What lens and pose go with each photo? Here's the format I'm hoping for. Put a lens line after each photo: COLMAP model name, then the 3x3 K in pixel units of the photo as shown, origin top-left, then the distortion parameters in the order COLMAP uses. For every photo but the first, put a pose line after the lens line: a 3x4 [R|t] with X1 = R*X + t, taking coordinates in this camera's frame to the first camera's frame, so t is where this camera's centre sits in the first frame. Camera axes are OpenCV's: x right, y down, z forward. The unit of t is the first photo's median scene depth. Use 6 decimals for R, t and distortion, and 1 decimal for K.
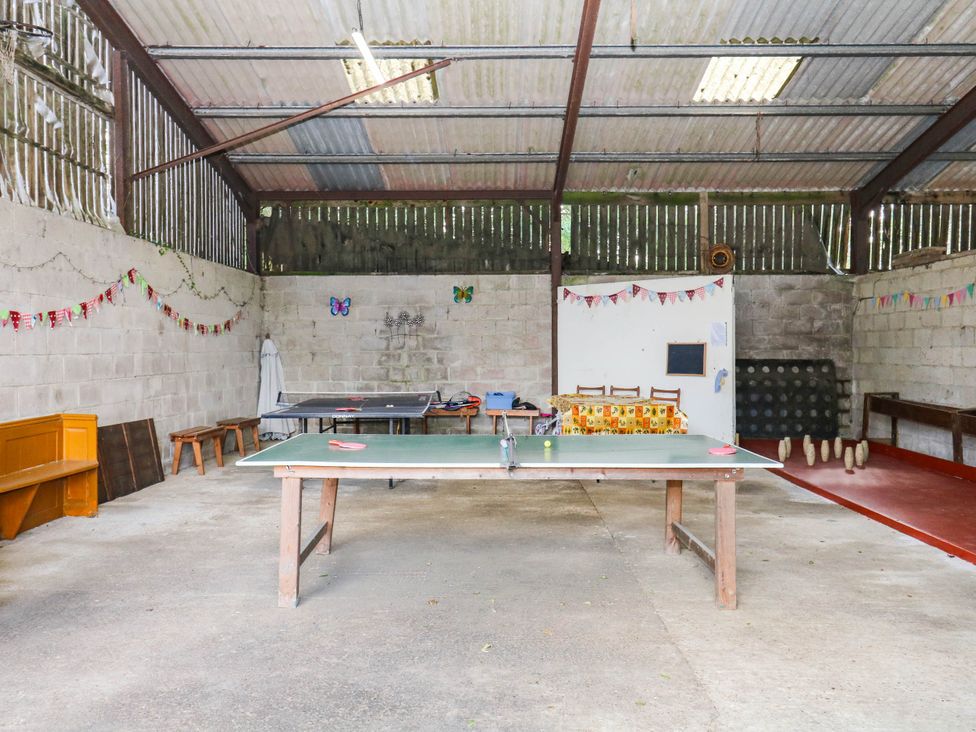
lens RADIAL K [[908.6, 0, 510.0], [0, 908.6, 371.1], [0, 0, 1]] dist [0.011129, -0.013236]
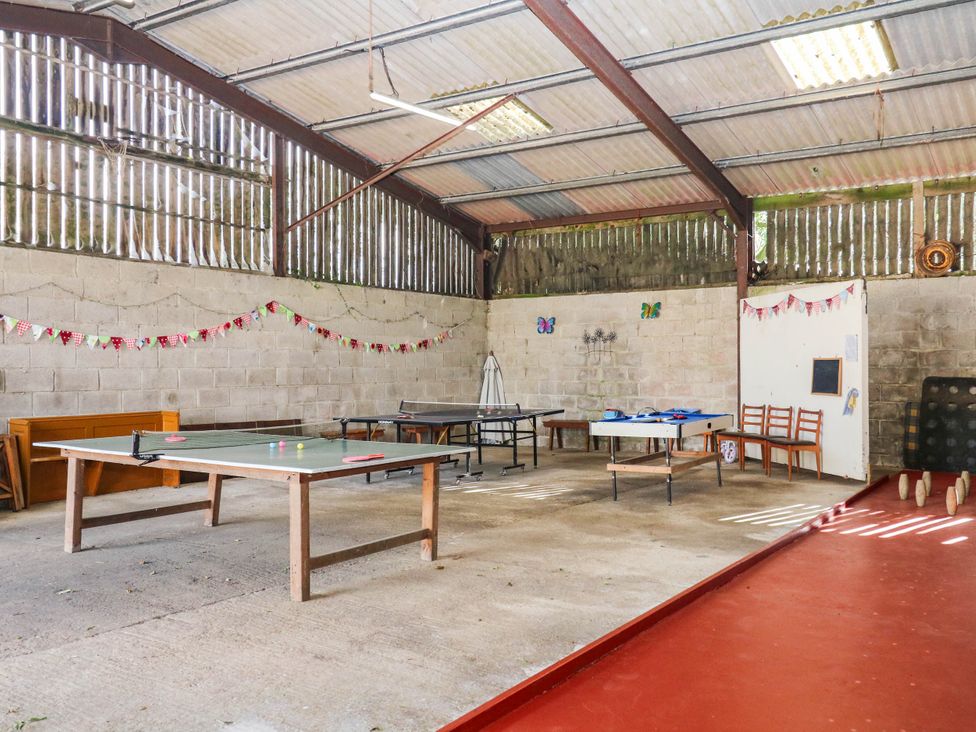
lens RADIAL K [[908.6, 0, 510.0], [0, 908.6, 371.1], [0, 0, 1]] dist [0.011129, -0.013236]
pose [[0.829787, 0.005241, -0.558056, 0.379044], [-0.015388, 0.999791, -0.013490, -0.001481], [0.557868, 0.019781, 0.829694, 0.081006]]
